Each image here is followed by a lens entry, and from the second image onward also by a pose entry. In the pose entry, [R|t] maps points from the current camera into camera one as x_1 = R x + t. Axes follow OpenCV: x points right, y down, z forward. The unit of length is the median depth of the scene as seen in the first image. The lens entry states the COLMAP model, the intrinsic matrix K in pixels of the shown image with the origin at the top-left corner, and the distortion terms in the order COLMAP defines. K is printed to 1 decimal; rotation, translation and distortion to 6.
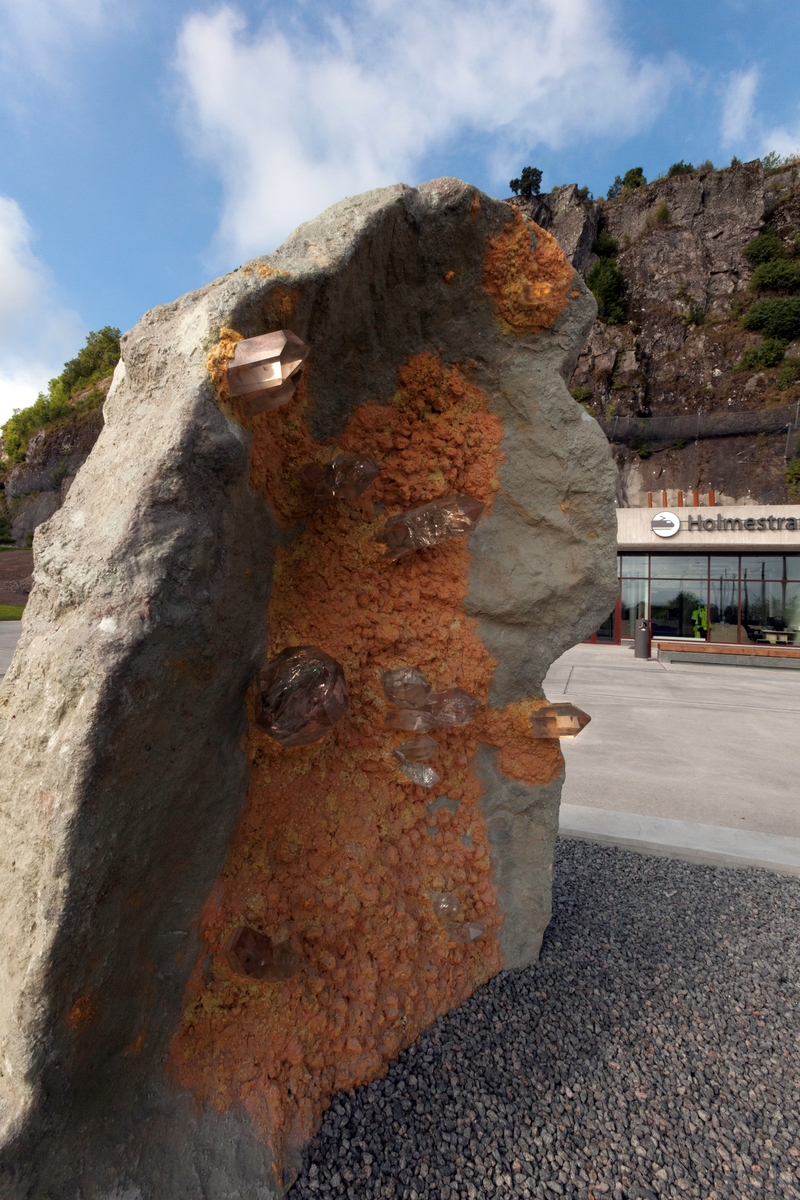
lens RADIAL K [[527.3, 0, 407.2], [0, 527.3, 598.2], [0, 0, 1]] dist [-0.000216, 0.001782]
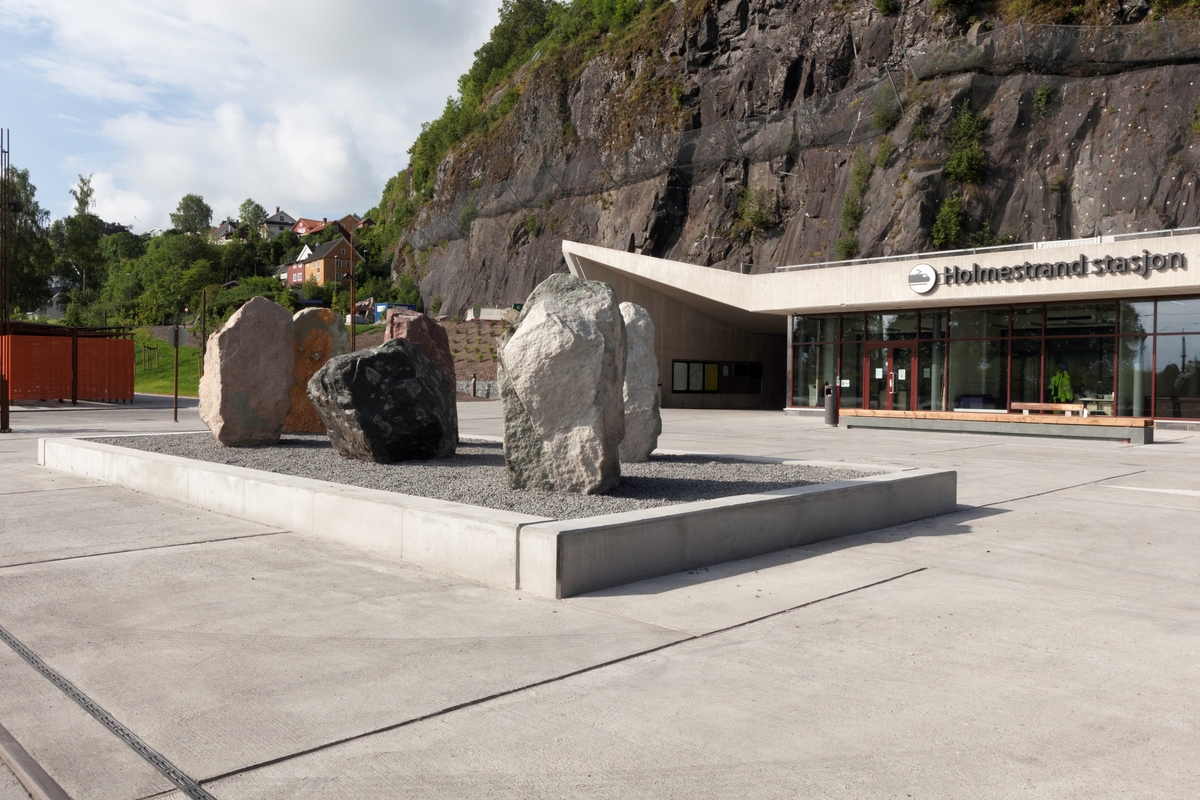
lens RADIAL K [[1037.2, 0, 599.2], [0, 1037.2, 397.7], [0, 0, 1]] dist [0.003553, 0.020409]
pose [[0.877803, -0.017385, -0.478707, 0.228914], [0.023572, 0.999698, 0.006918, 0.009157], [0.478442, -0.017357, 0.877948, -0.211719]]
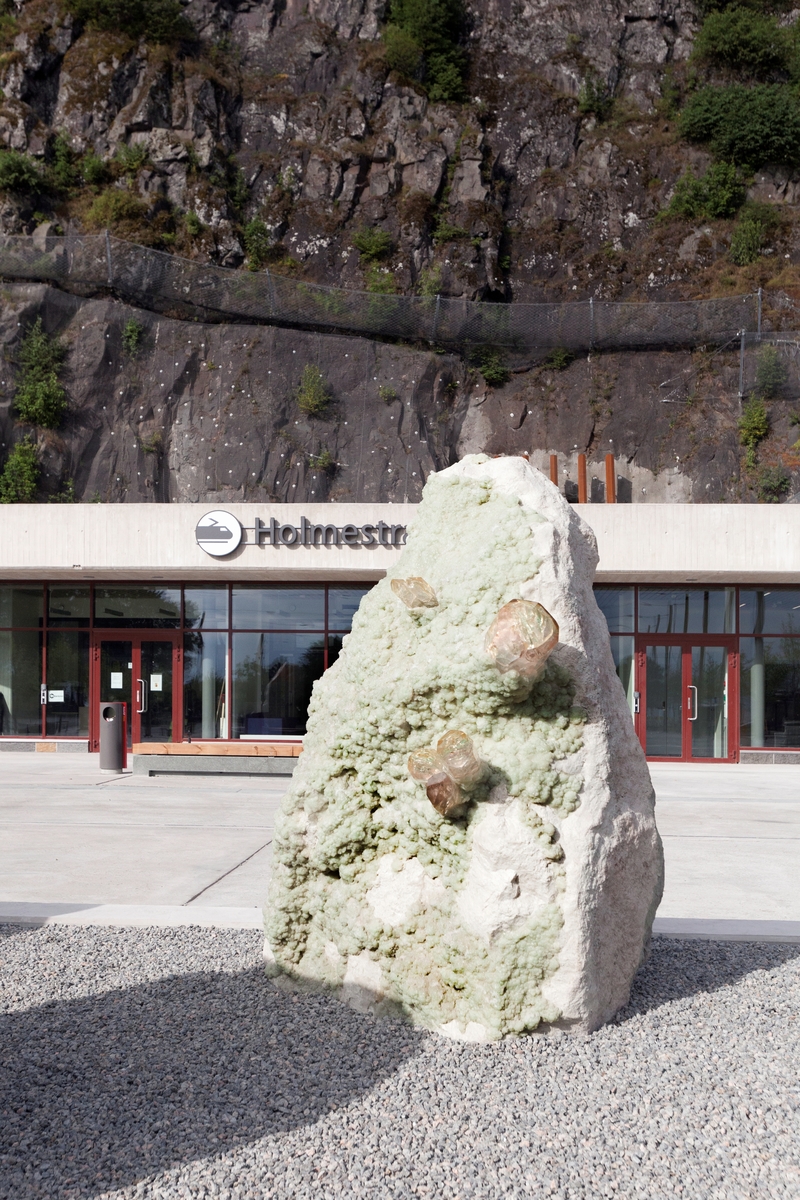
lens RADIAL K [[1215.0, 0, 435.5], [0, 1215.0, 696.9], [0, 0, 1]] dist [0.001035, 0.000000]
pose [[0.968501, -0.021677, 0.248063, 0.105710], [0.017671, 0.999675, 0.018361, 0.003798], [-0.248380, -0.013399, 0.968570, -0.084341]]
